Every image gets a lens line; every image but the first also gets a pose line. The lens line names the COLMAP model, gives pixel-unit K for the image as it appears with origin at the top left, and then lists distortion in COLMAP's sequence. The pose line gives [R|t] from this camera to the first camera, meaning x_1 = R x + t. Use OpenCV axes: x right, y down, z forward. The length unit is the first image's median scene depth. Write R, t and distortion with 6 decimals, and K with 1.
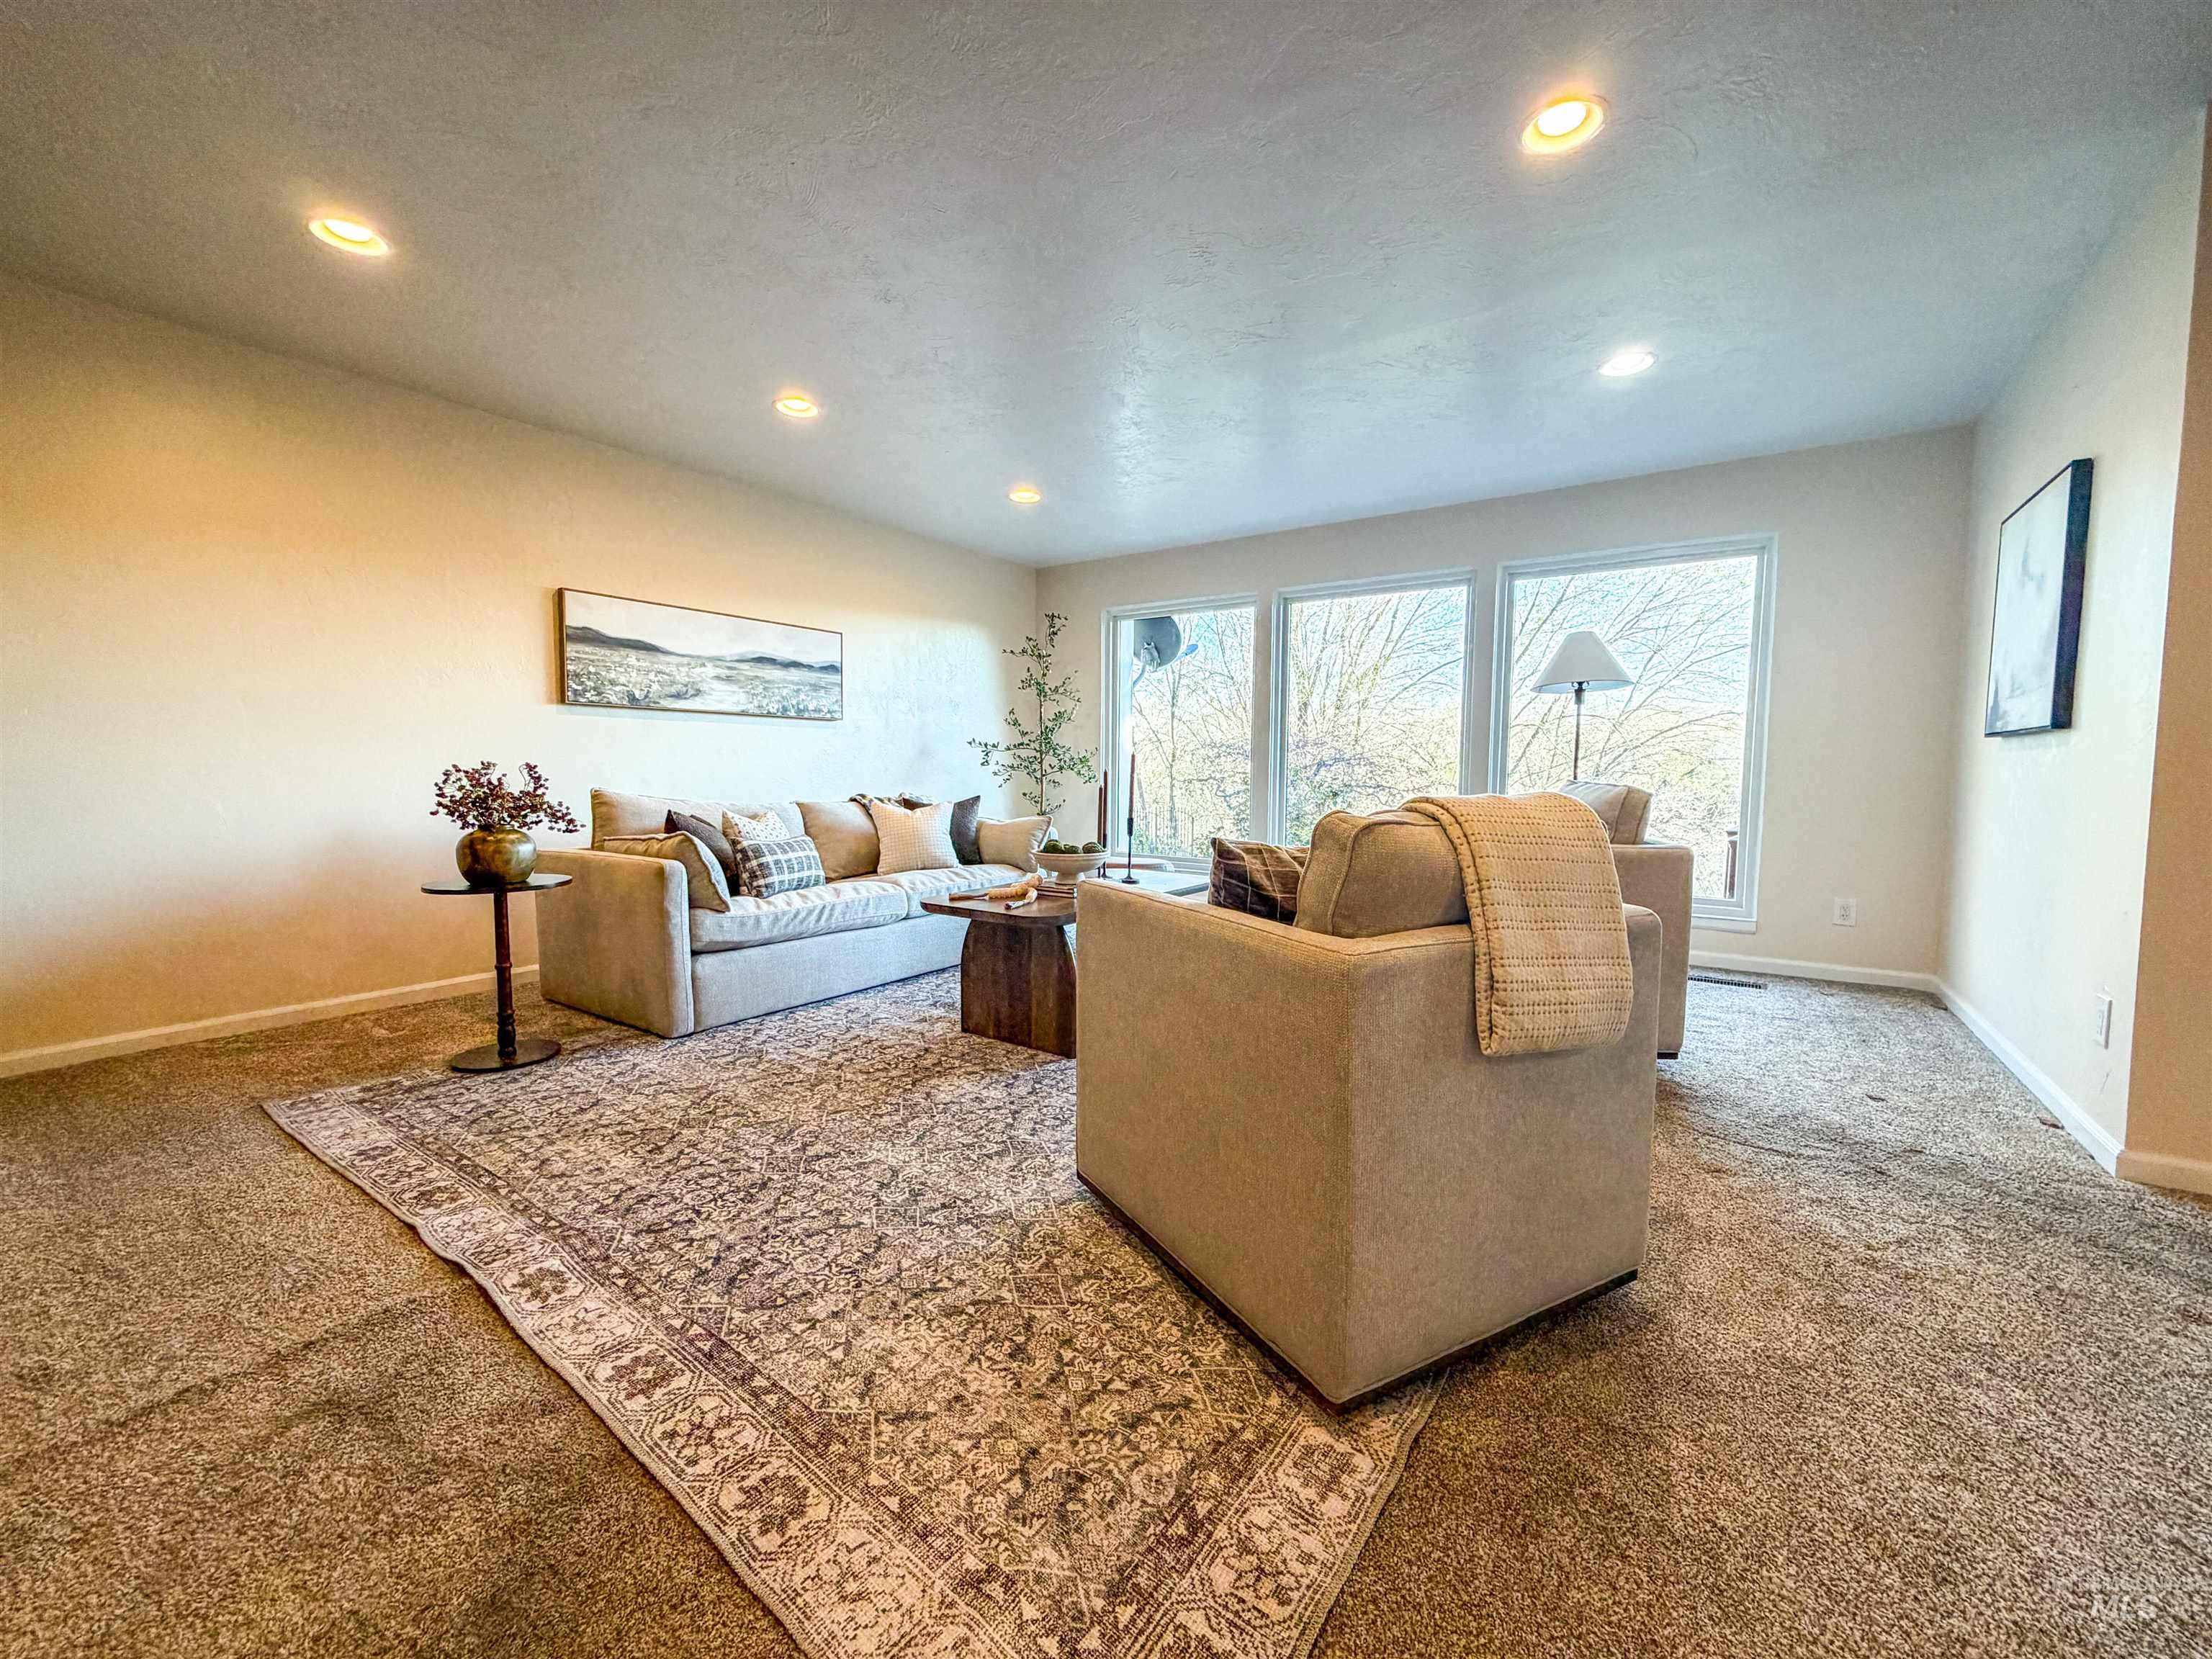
lens RADIAL K [[879.1, 0, 1098.1], [0, 879.1, 824.4], [0, 0, 1]] dist [0.000200, 0.000338]
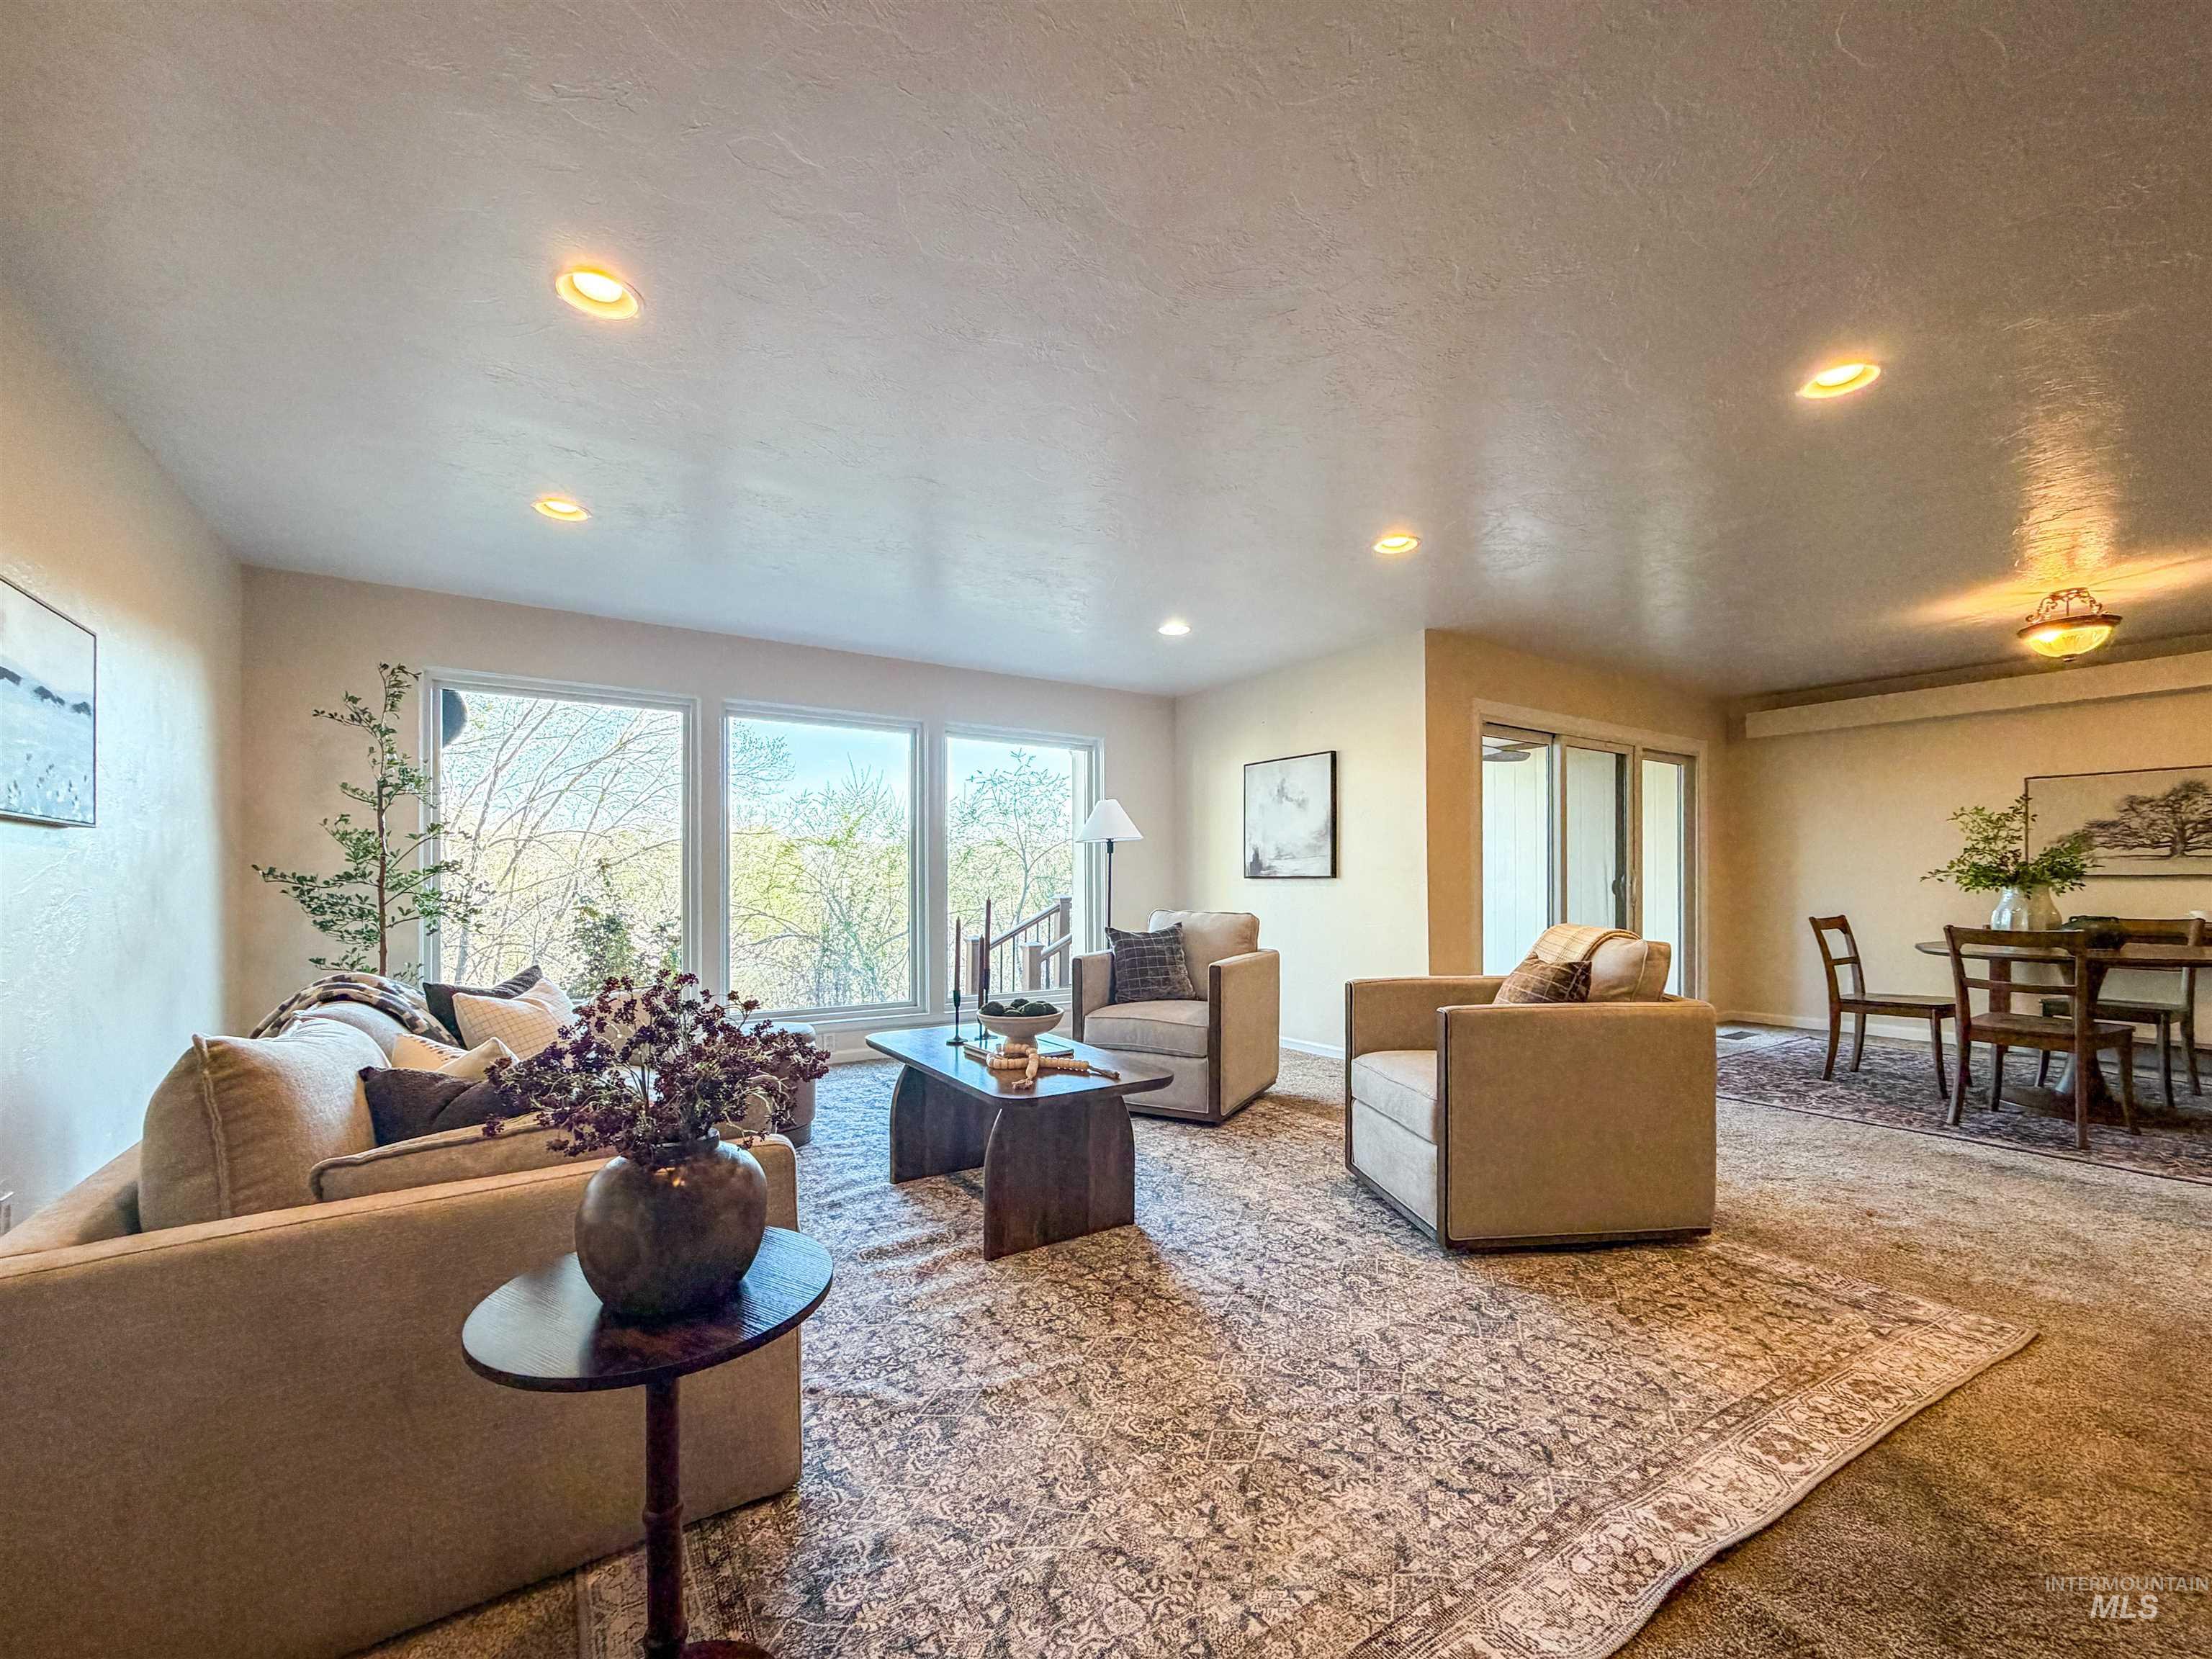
lens RADIAL K [[890.0, 0, 1106.2], [0, 890.0, 880.1], [0, 0, 1]] dist [-0.003876, -0.000155]
pose [[0.368823, -0.009254, 0.929454, -0.993649], [0.068347, 0.997514, -0.017189, -0.097508], [-0.926983, 0.069865, 0.368539, 0.680348]]
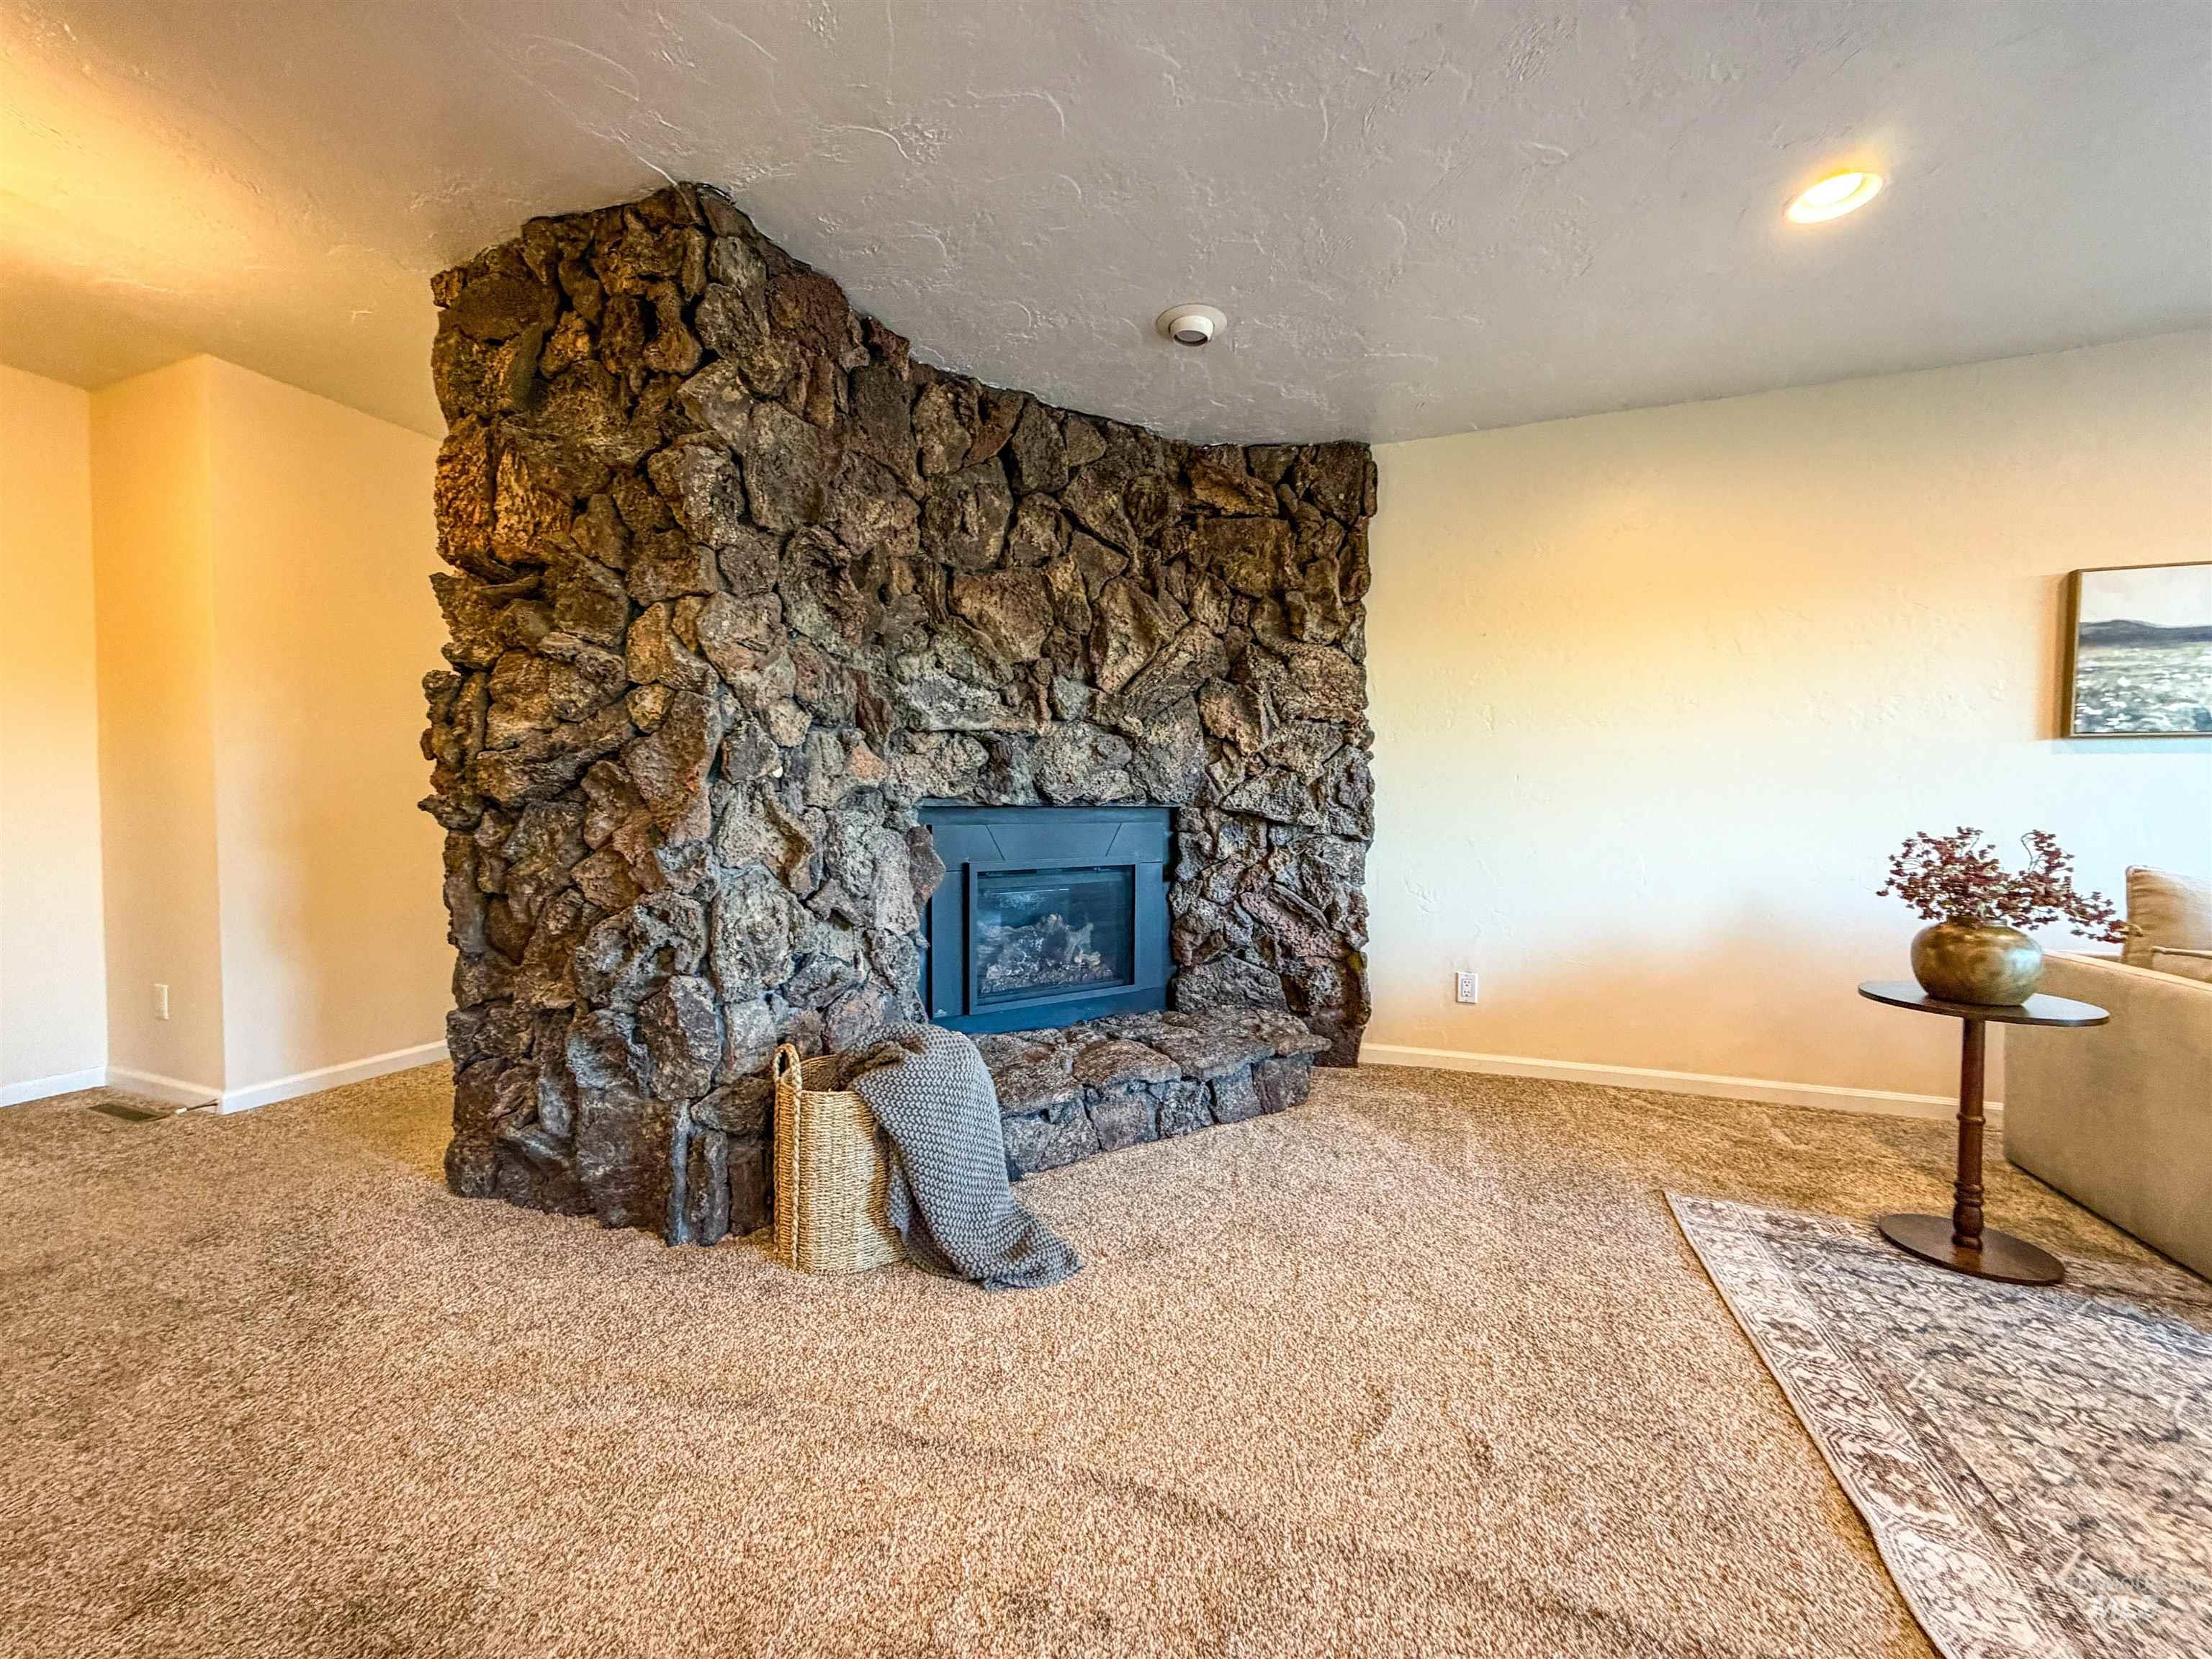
lens RADIAL K [[879.1, 0, 1098.1], [0, 879.1, 824.4], [0, 0, 1]] dist [0.000200, 0.000338]
pose [[0.248094, 0.021936, -0.968487, -0.180572], [-0.069331, 0.997582, 0.004835, -0.028800], [0.966252, 0.065946, 0.249015, 0.142749]]
